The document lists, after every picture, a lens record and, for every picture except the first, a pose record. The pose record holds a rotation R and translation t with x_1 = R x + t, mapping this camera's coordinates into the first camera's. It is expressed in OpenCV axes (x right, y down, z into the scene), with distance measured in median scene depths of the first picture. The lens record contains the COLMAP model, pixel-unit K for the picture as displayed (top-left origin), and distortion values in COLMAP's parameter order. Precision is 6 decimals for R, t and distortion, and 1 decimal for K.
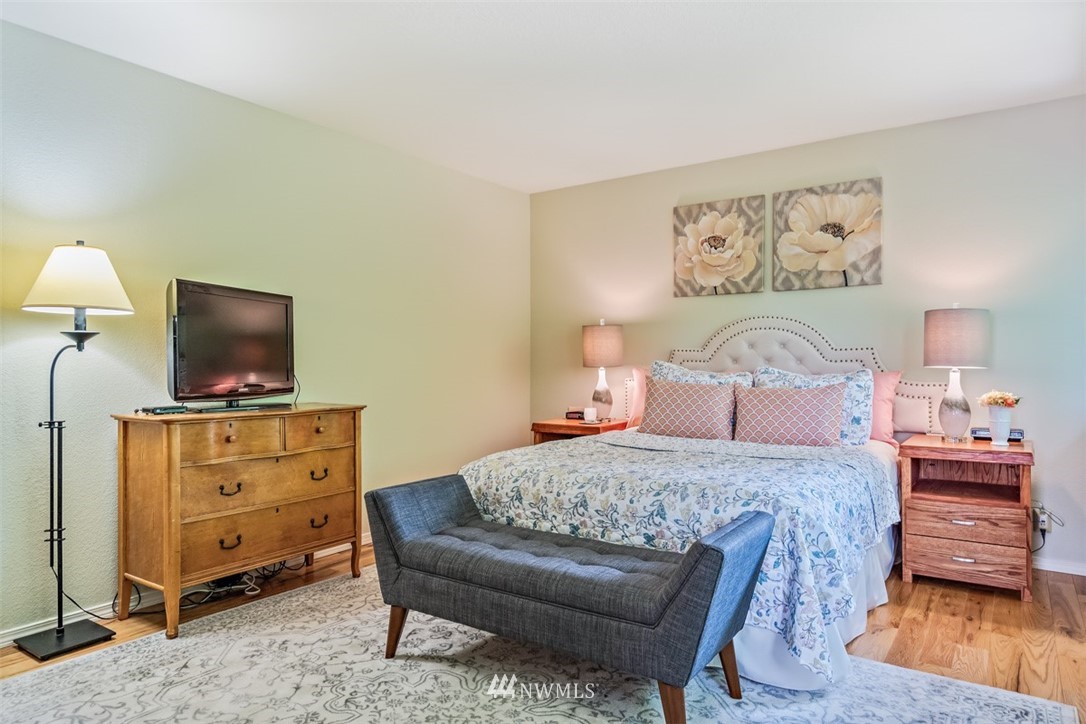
lens RADIAL K [[692.4, 0, 536.3], [0, 692.4, 363.2], [0, 0, 1]] dist [-0.000912, 0.000083]
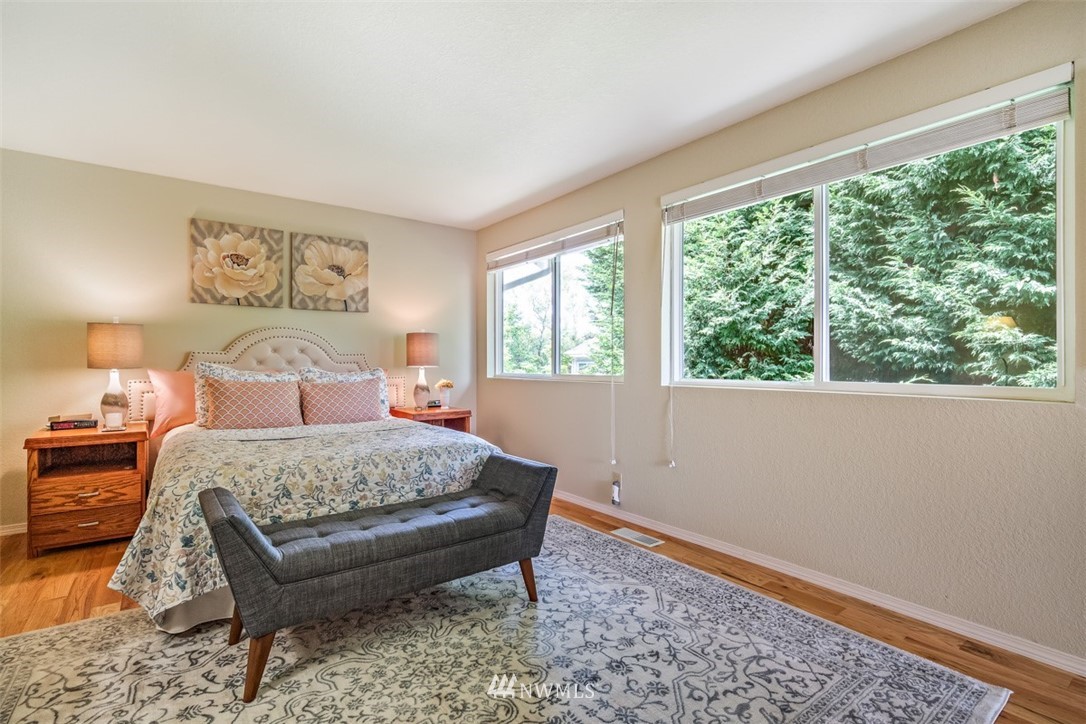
lens RADIAL K [[525.7, 0, 532.2], [0, 525.7, 366.5], [0, 0, 1]] dist [-0.000097, -0.000243]
pose [[0.294471, -0.004274, 0.955651, -0.481641], [0.000662, 0.999991, 0.004269, 0.000125], [-0.955660, -0.000625, 0.294471, 0.300463]]
